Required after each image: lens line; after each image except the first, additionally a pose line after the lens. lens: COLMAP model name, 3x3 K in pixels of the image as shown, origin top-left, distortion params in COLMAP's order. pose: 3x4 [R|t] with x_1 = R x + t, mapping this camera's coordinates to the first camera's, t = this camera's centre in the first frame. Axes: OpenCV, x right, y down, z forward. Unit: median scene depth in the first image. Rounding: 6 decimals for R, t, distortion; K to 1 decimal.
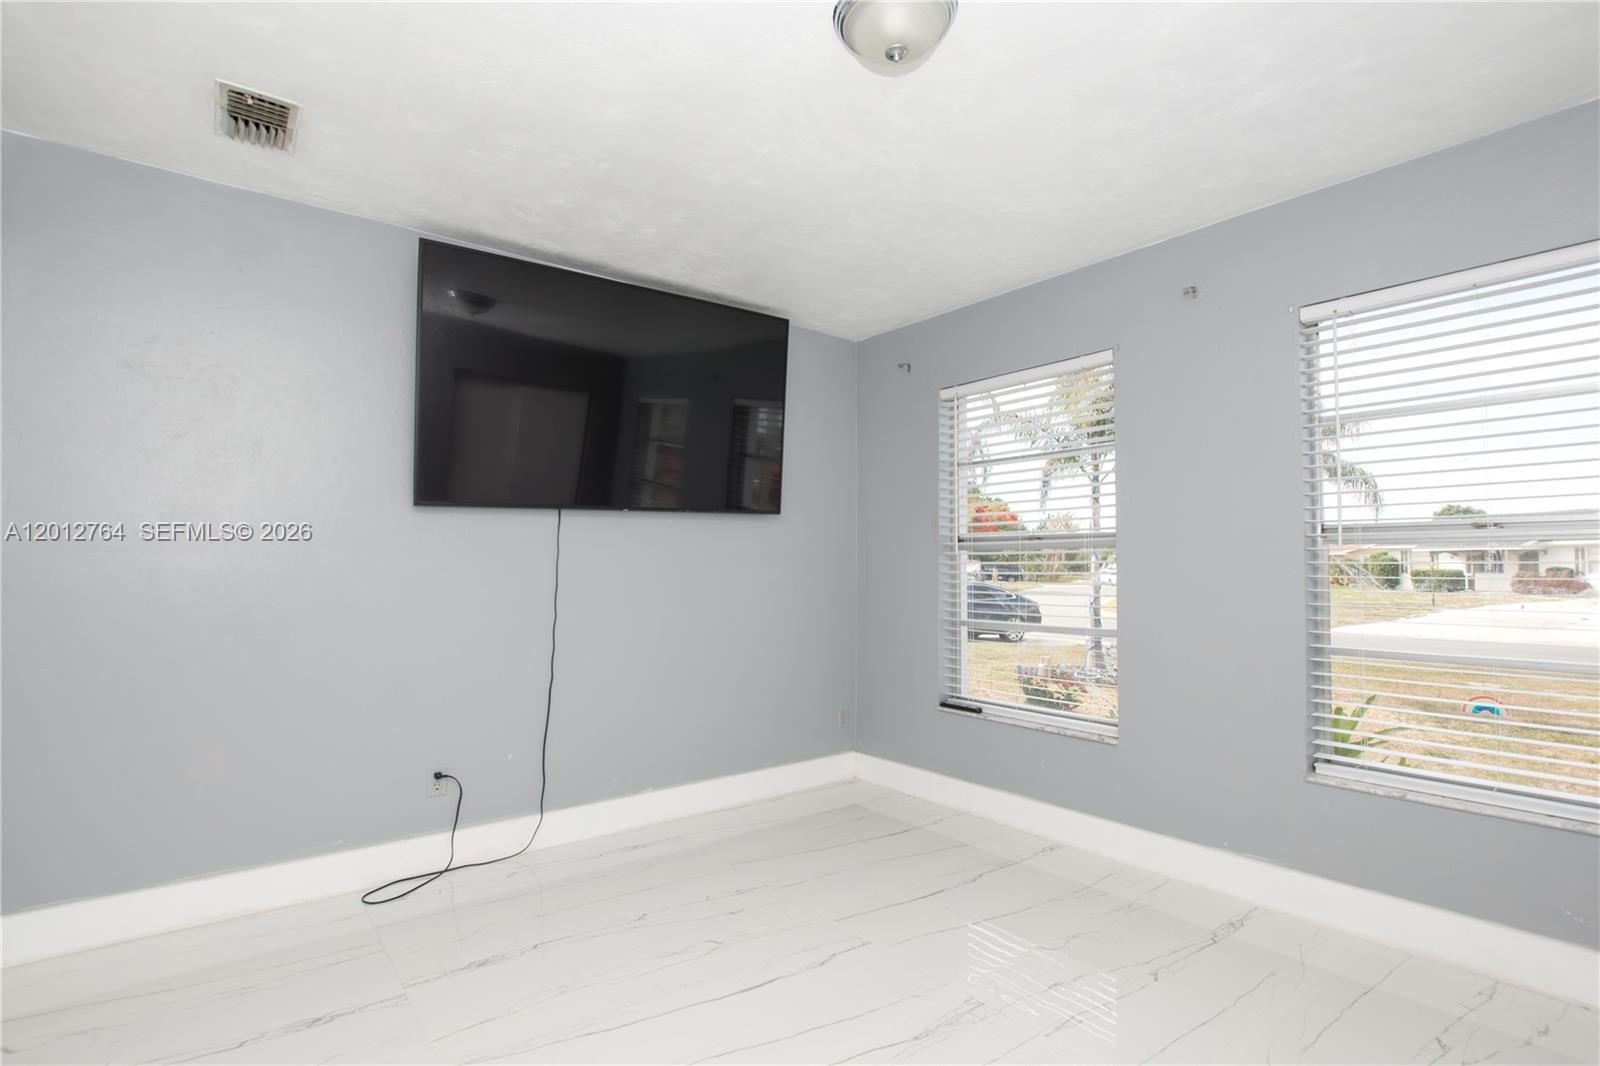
lens RADIAL K [[788.3, 0, 749.2], [0, 788.3, 541.4], [0, 0, 1]] dist [0.001531, -0.000328]
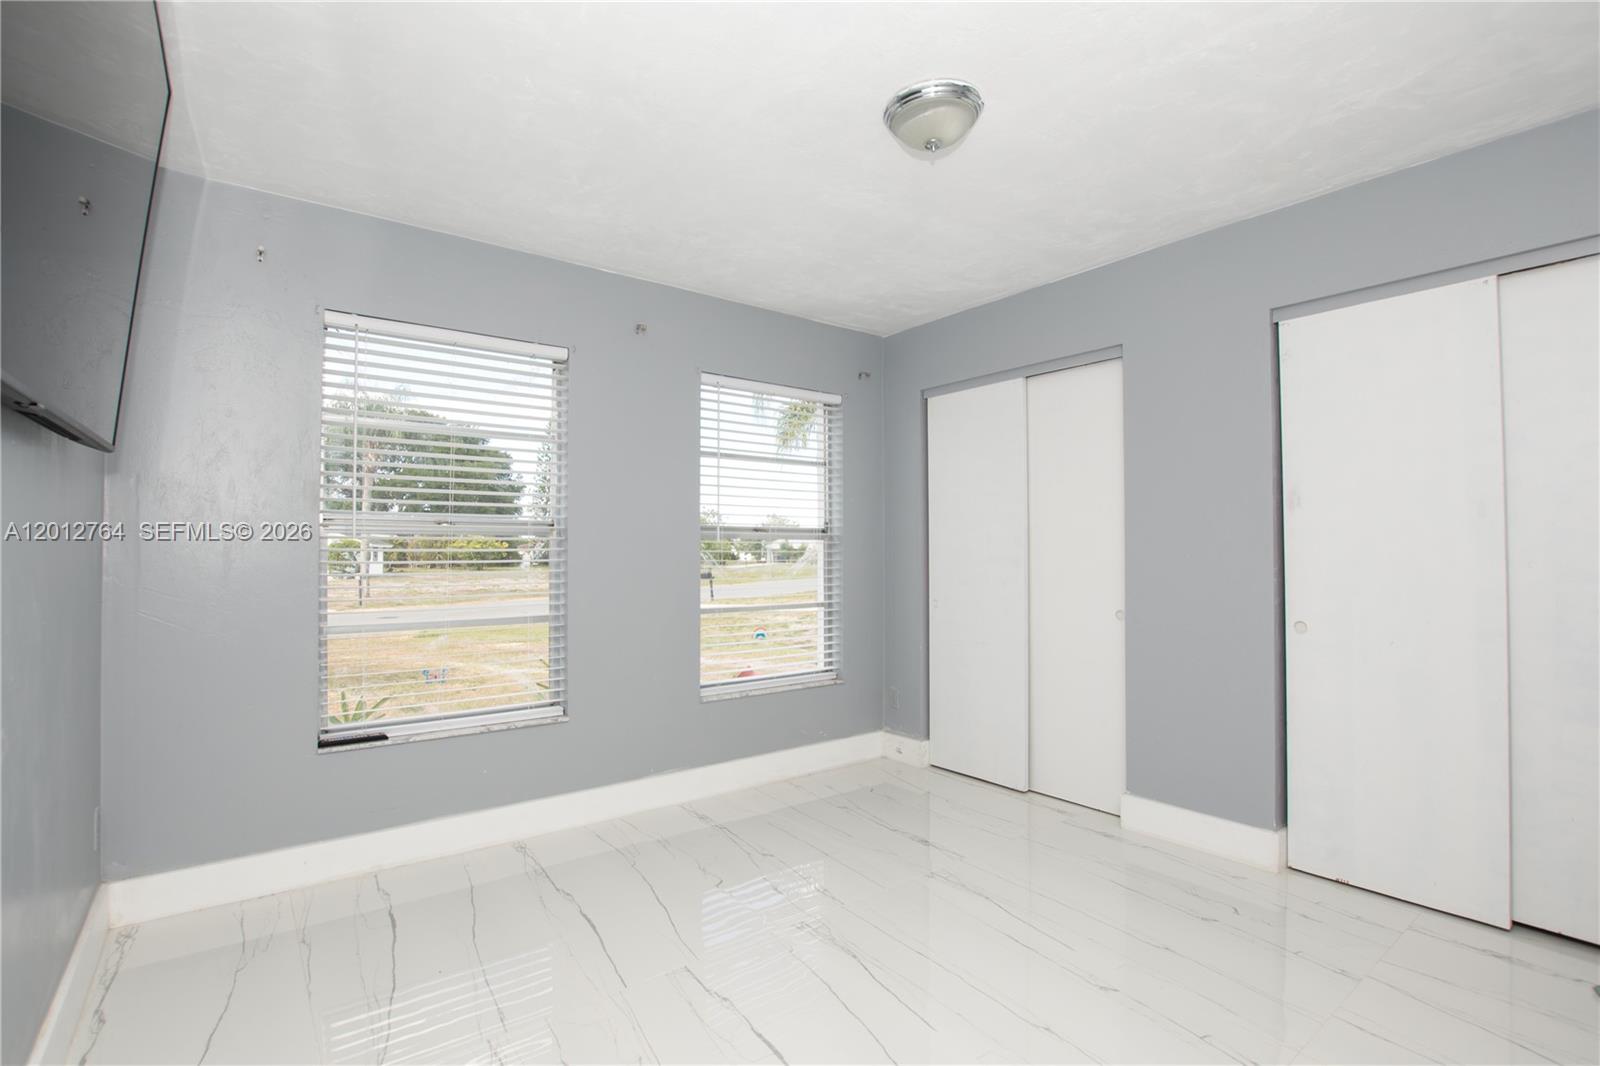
lens RADIAL K [[725.7, 0, 813.6], [0, 725.7, 536.0], [0, 0, 1]] dist [-0.022594, -0.000123]
pose [[-0.024145, 0.021372, 0.999480, -0.610474], [-0.033327, 0.999199, -0.022171, 0.022159], [-0.999153, -0.033845, -0.023413, 0.820053]]
